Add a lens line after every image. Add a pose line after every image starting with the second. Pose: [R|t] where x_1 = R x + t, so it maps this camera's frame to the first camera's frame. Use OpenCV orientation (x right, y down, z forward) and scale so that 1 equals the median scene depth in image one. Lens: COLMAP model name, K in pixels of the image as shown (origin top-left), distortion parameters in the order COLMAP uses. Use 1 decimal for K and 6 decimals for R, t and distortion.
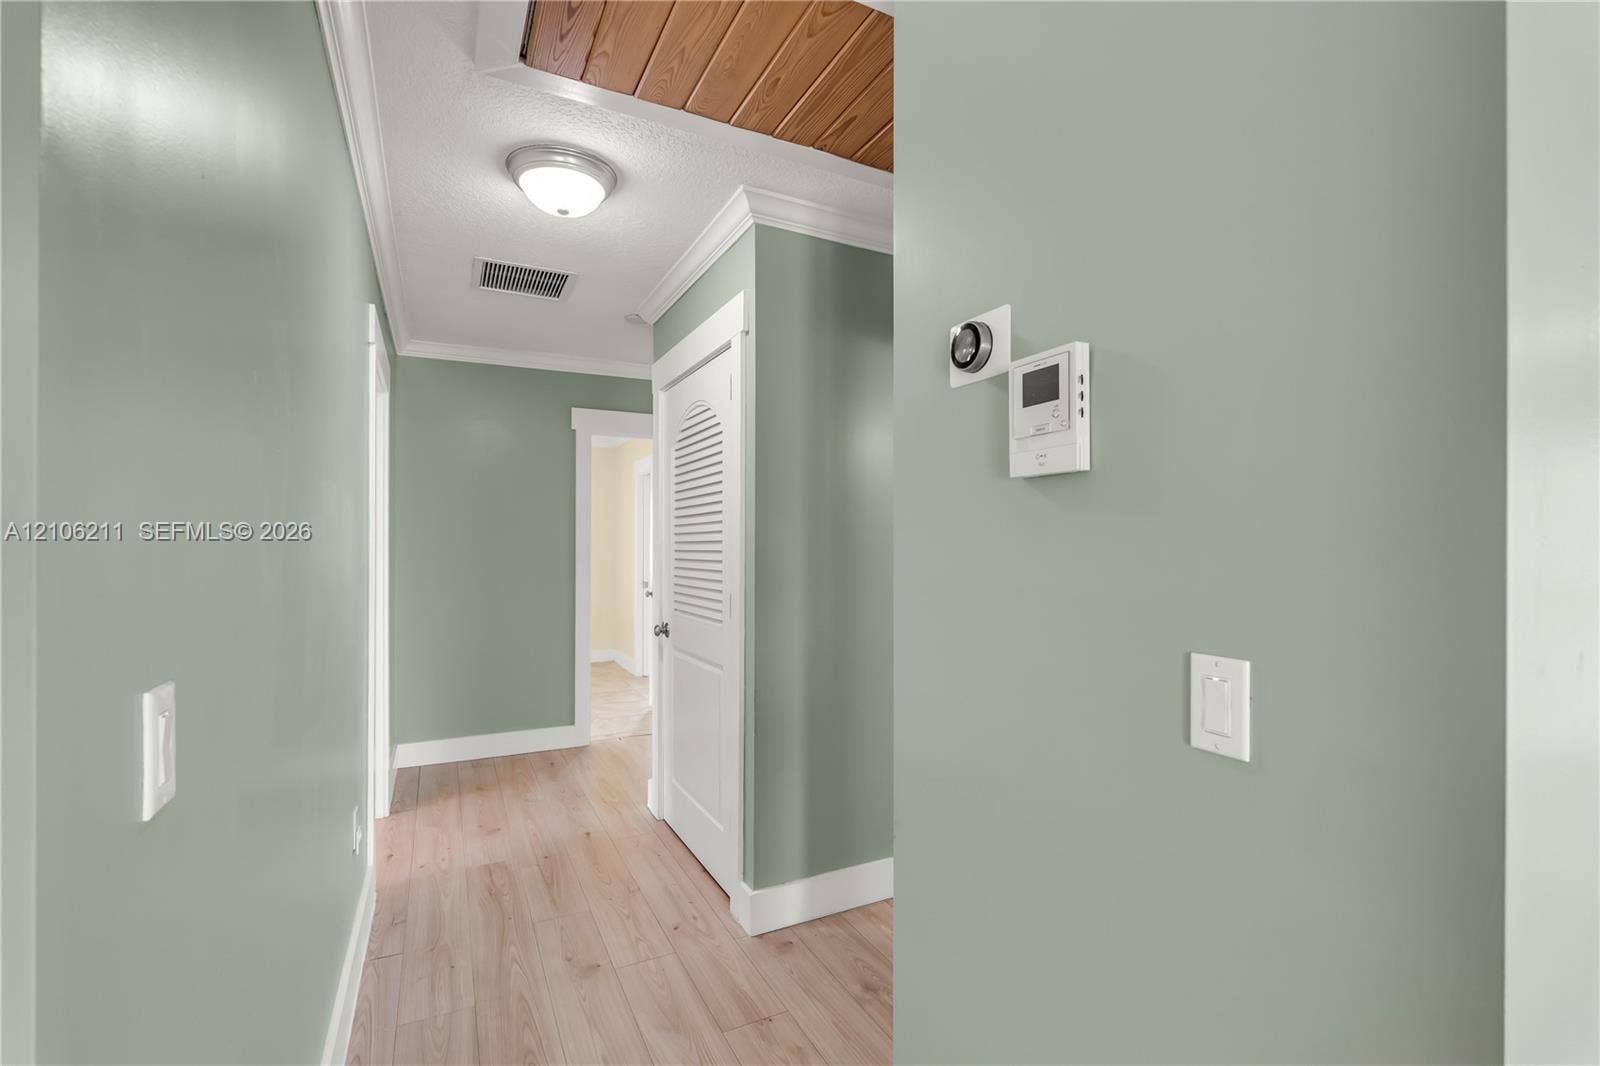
lens RADIAL K [[705.6, 0, 796.7], [0, 705.6, 540.9], [0, 0, 1]] dist [0.000932, -0.000101]
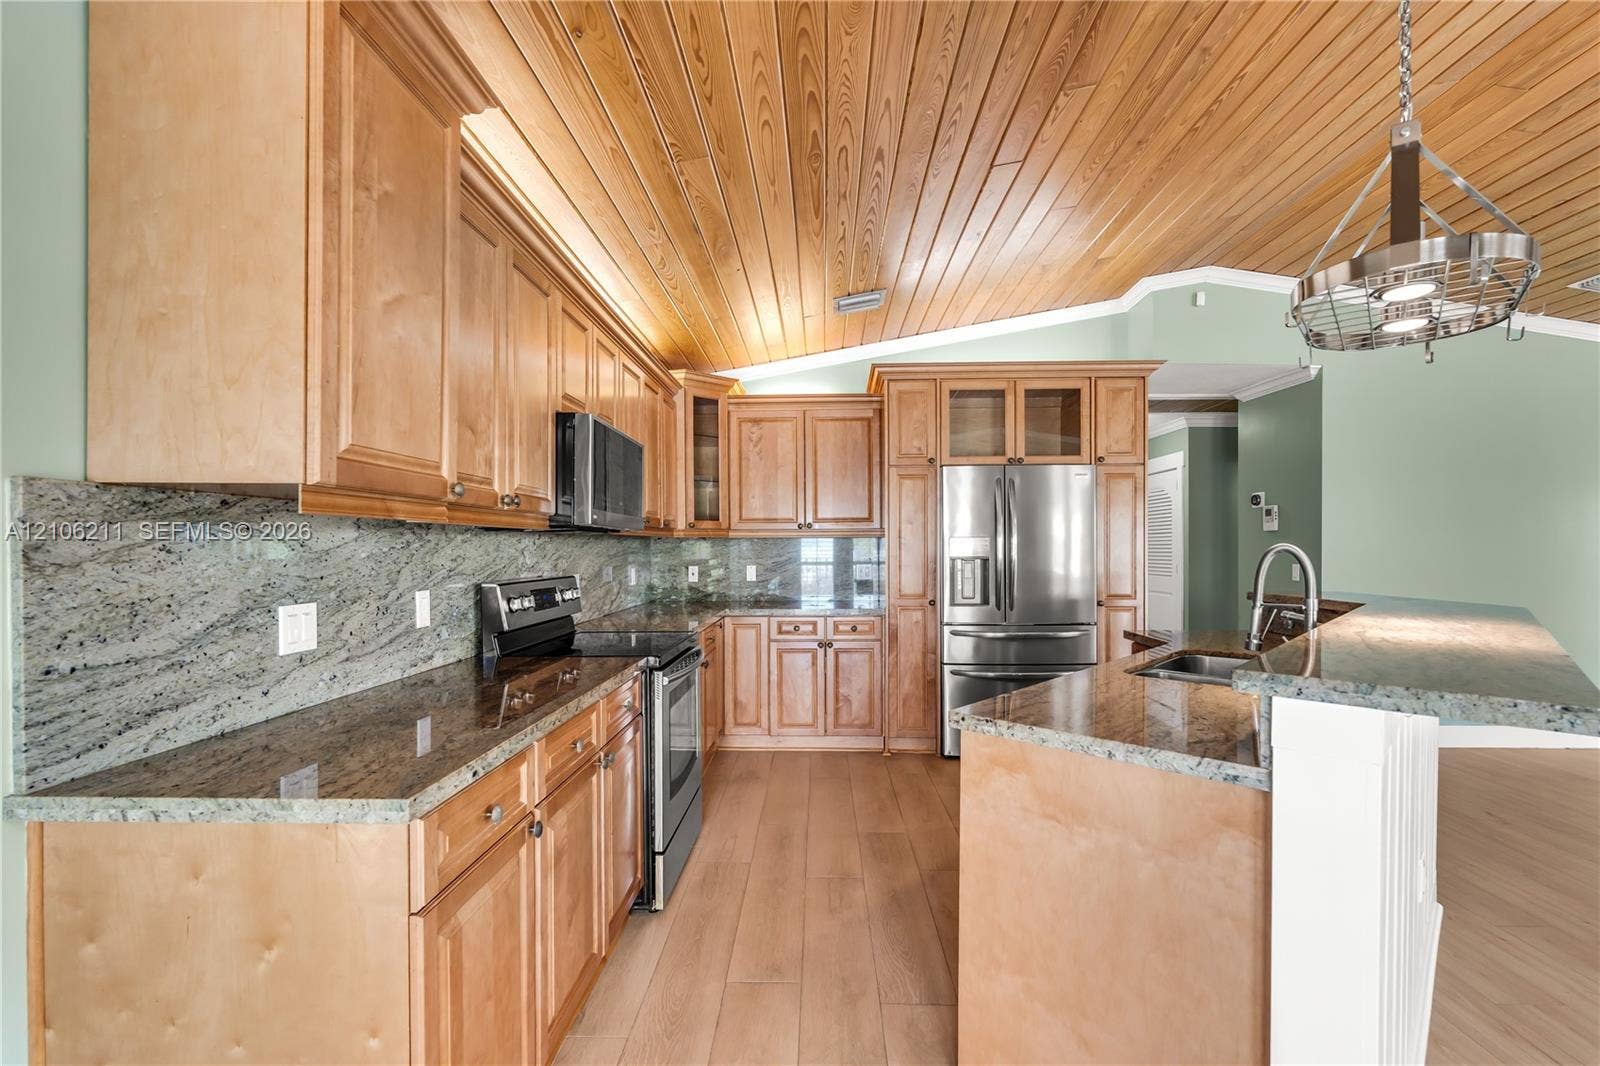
lens RADIAL K [[705.6, 0, 796.7], [0, 705.6, 540.9], [0, 0, 1]] dist [0.000932, -0.000101]
pose [[0.870894, -0.000784, -0.491470, -0.076126], [0.000960, 1.000000, 0.000105, -0.027484], [0.491469, -0.000564, 0.870895, -4.261924]]
